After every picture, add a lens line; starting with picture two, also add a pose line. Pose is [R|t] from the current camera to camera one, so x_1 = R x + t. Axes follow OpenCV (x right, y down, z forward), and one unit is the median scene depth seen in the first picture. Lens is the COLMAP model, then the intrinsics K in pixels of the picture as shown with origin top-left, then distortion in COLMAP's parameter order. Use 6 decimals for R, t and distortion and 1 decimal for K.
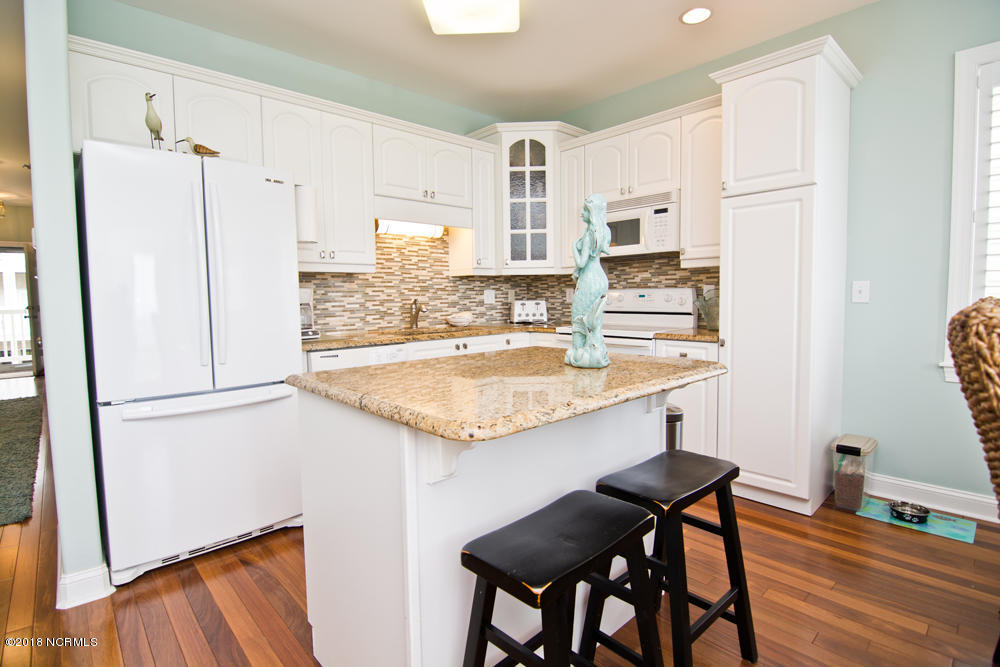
lens RADIAL K [[486.2, 0, 492.2], [0, 486.2, 328.3], [0, 0, 1]] dist [-0.000637, -0.013682]
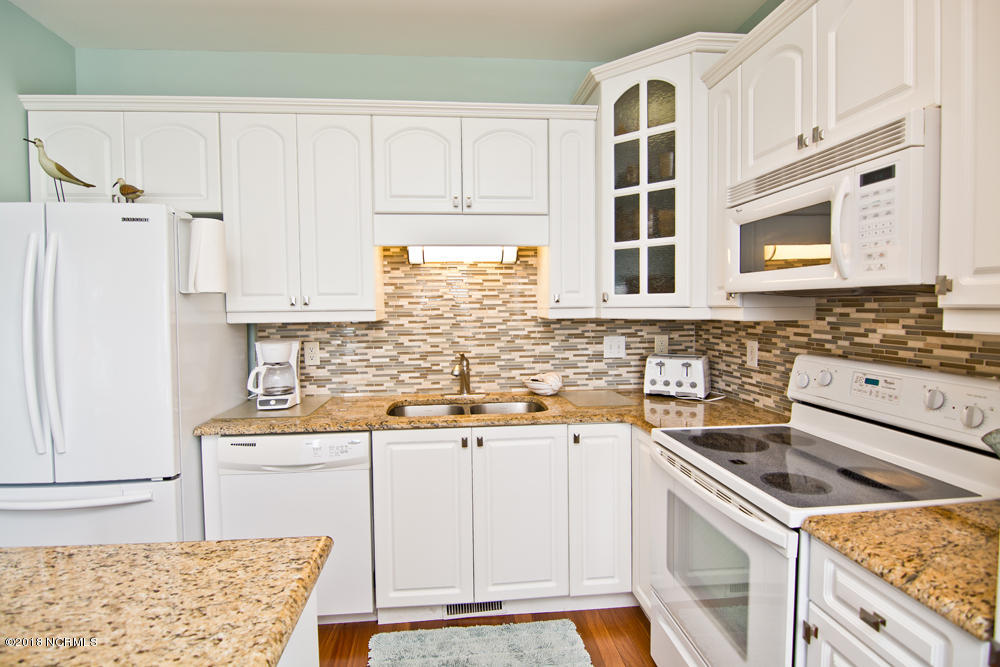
lens RADIAL K [[486.2, 0, 492.2], [0, 486.2, 328.3], [0, 0, 1]] dist [-0.000637, -0.013682]
pose [[0.797146, 0.035155, -0.602762, 0.291312], [-0.042112, 0.999110, 0.002579, -0.098050], [0.602316, 0.023327, 0.797917, 0.459916]]
